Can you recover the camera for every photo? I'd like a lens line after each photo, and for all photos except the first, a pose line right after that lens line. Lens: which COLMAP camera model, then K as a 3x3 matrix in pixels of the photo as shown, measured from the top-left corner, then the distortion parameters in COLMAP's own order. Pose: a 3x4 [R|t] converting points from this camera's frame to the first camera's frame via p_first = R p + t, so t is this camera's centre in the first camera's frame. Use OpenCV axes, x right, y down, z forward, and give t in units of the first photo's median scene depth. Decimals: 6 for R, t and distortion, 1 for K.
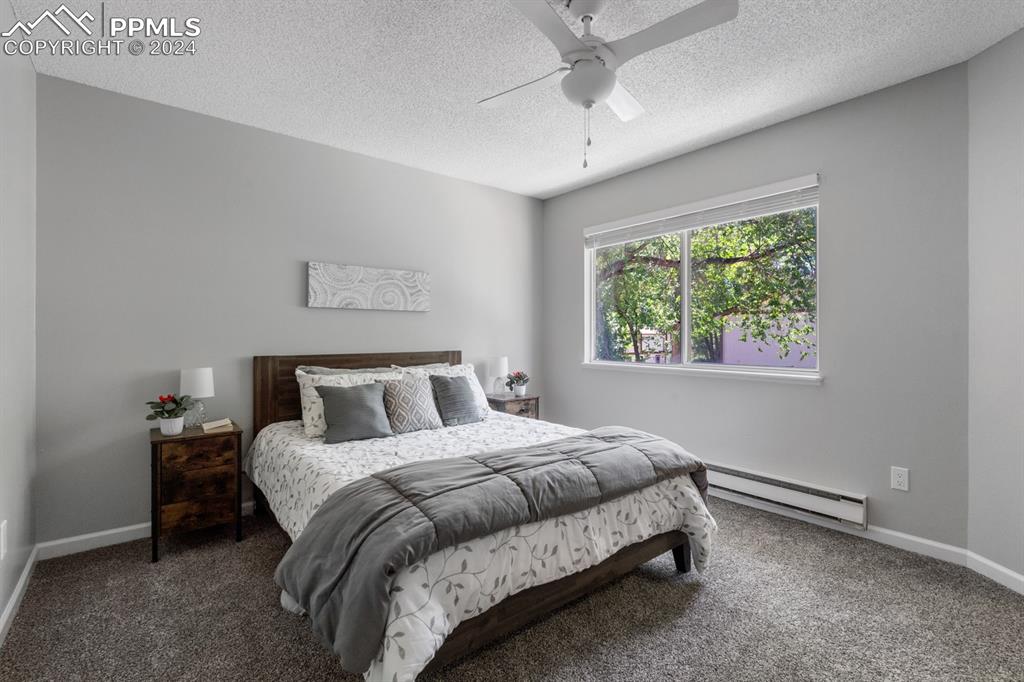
lens RADIAL K [[456.8, 0, 509.7], [0, 456.8, 340.4], [0, 0, 1]] dist [-0.002094, 0.000356]
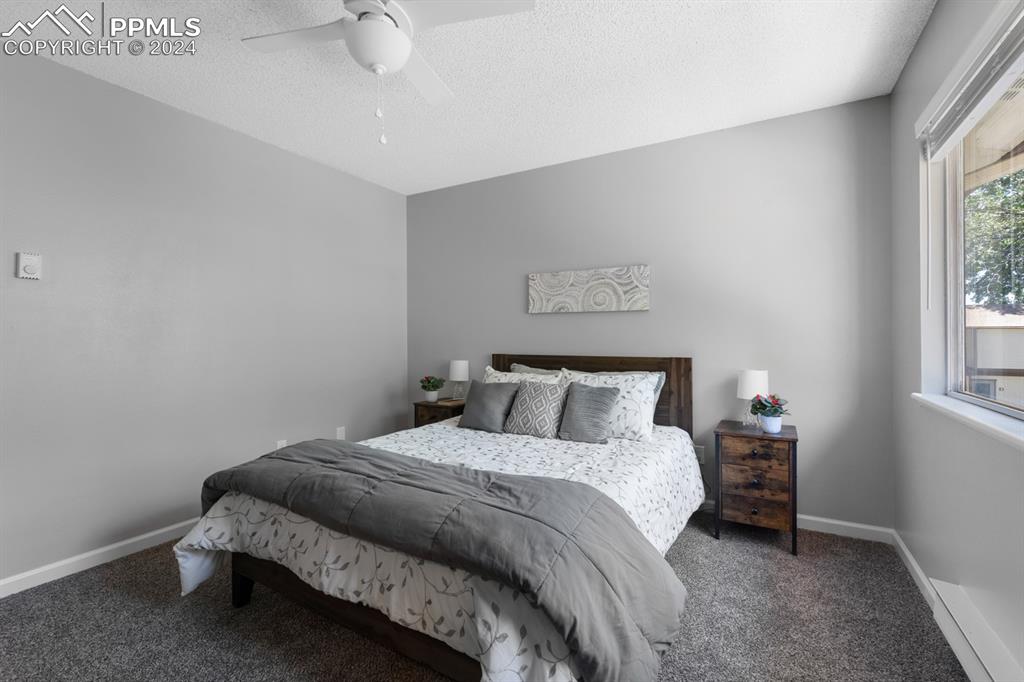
lens RADIAL K [[456.8, 0, 512.9], [0, 456.8, 338.5], [0, 0, 1]] dist [-0.002094, 0.000356]
pose [[0.355018, 0.006965, -0.934834, 0.578379], [-0.008450, 0.999955, 0.004241, -0.012872], [0.934821, 0.006393, 0.355061, 0.504023]]
